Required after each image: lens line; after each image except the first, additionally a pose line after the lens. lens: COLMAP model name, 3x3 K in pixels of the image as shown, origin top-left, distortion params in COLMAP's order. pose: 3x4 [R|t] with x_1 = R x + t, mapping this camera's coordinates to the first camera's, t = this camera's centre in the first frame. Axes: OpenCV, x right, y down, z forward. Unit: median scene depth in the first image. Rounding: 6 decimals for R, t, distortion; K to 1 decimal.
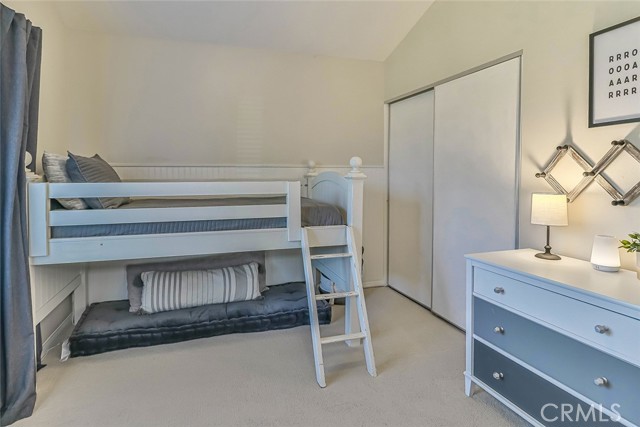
lens RADIAL K [[345.4, 0, 312.2], [0, 345.4, 180.9], [0, 0, 1]] dist [-0.005175, -0.002379]
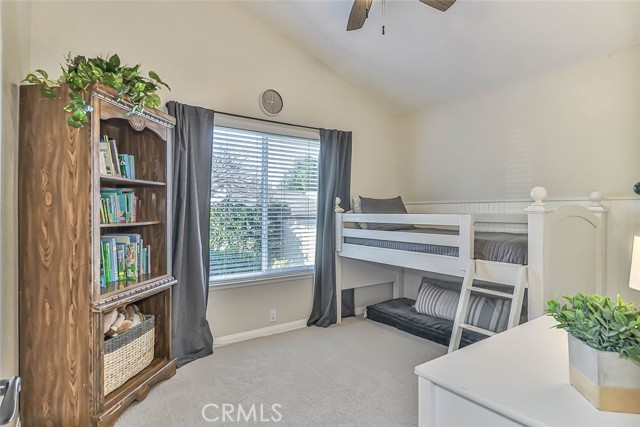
lens RADIAL K [[336.7, 0, 318.2], [0, 336.7, 202.0], [0, 0, 1]] dist [0.000706, -0.000036]
pose [[0.315290, -0.023030, -0.948716, 0.779240], [-0.022174, 0.999254, -0.031626, 0.005097], [0.948736, 0.031008, 0.314544, 0.236863]]
